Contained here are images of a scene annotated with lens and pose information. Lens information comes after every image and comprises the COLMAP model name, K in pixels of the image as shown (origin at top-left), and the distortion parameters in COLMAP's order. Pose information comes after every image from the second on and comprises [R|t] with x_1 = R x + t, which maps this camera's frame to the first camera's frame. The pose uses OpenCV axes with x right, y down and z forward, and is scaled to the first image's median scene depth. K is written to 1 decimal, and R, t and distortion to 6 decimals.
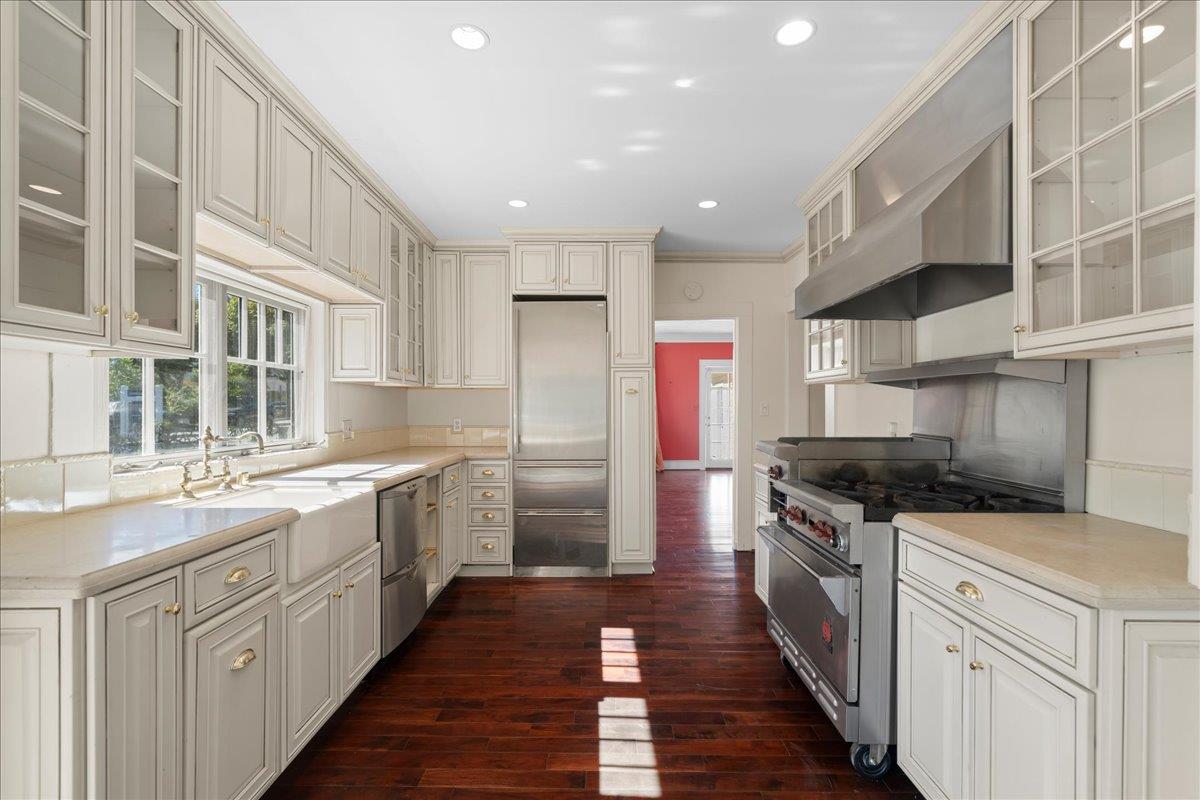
lens RADIAL K [[539.6, 0, 598.1], [0, 539.6, 407.1], [0, 0, 1]] dist [-0.001651, 0.000137]
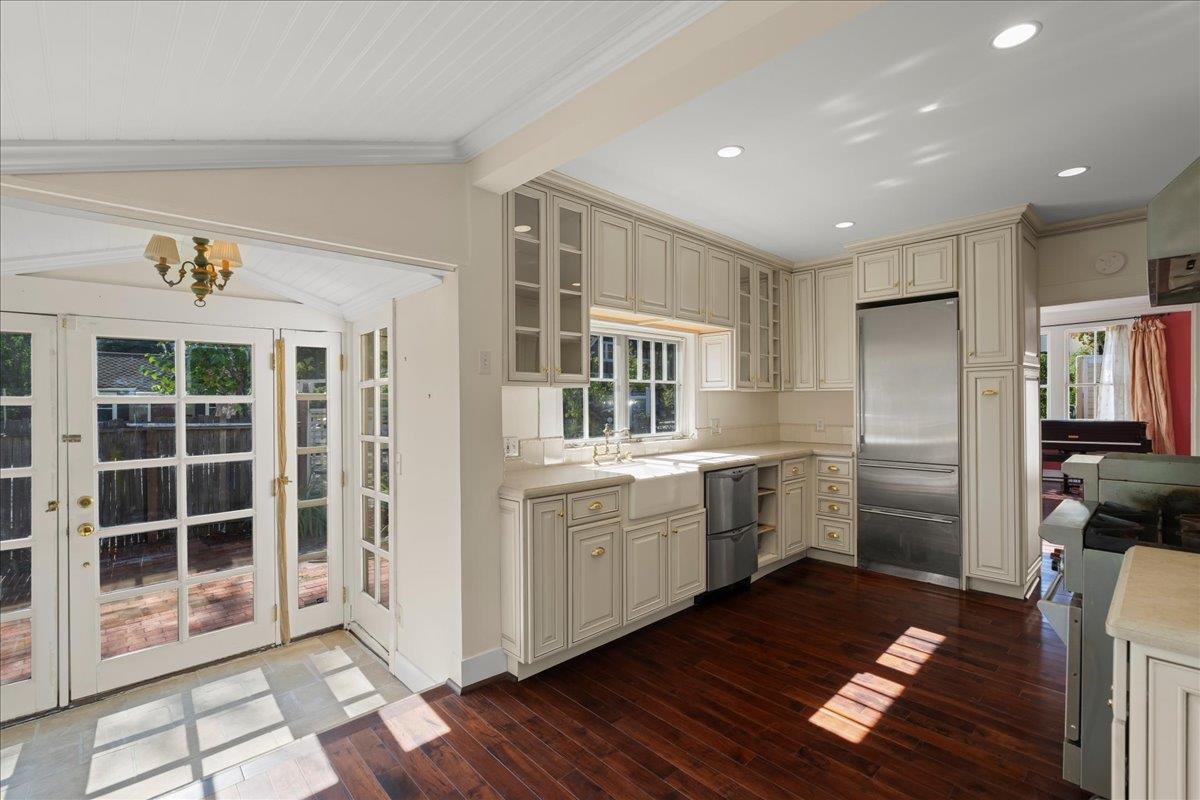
lens RADIAL K [[531.1, 0, 595.1], [0, 531.1, 403.3], [0, 0, 1]] dist [-0.001250, 0.000676]
pose [[0.687149, -0.002258, -0.726513, 0.389473], [0.007325, 0.999966, 0.003819, -0.030170], [0.726480, -0.007946, 0.687142, -0.154694]]
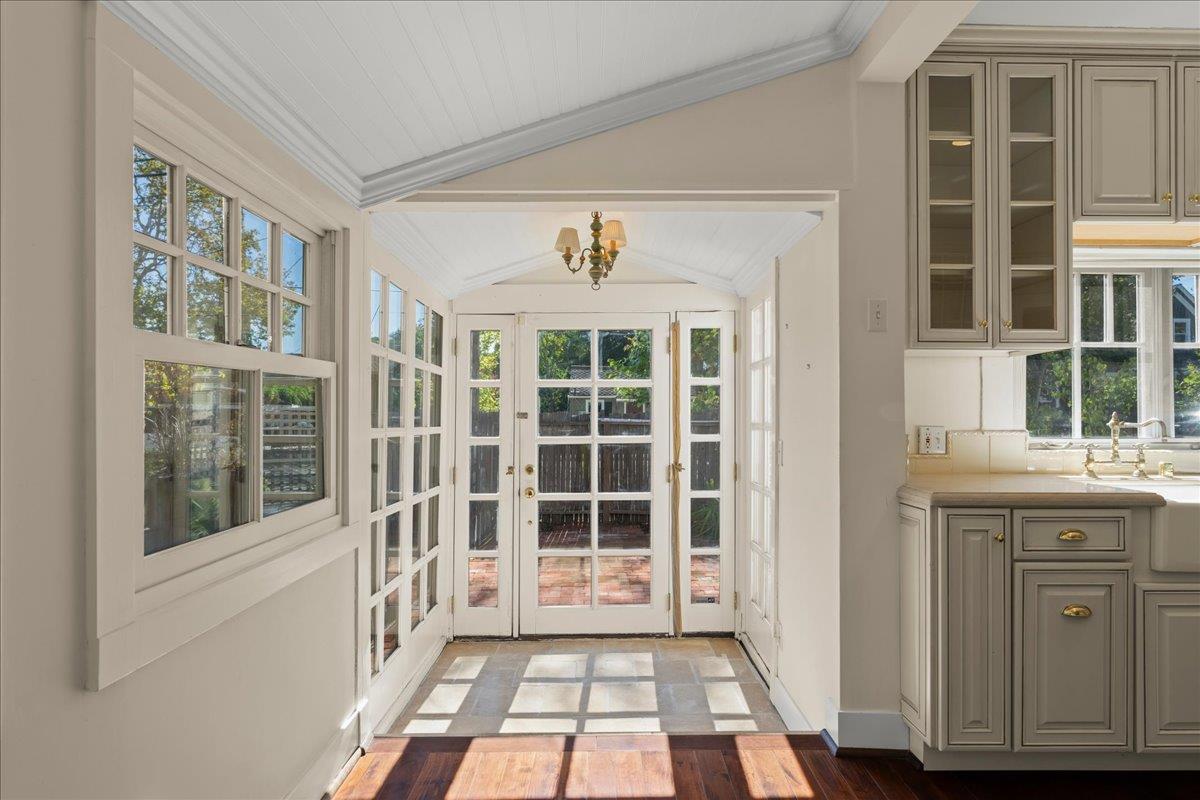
lens RADIAL K [[599.5, 0, 603.7], [0, 599.5, 402.9], [0, 0, 1]] dist [-0.003143, 0.000249]
pose [[0.016979, -0.014416, -0.999752, 0.342114], [-0.001884, 0.999894, -0.014450, 0.028759], [0.999854, 0.002129, 0.016950, -0.010760]]
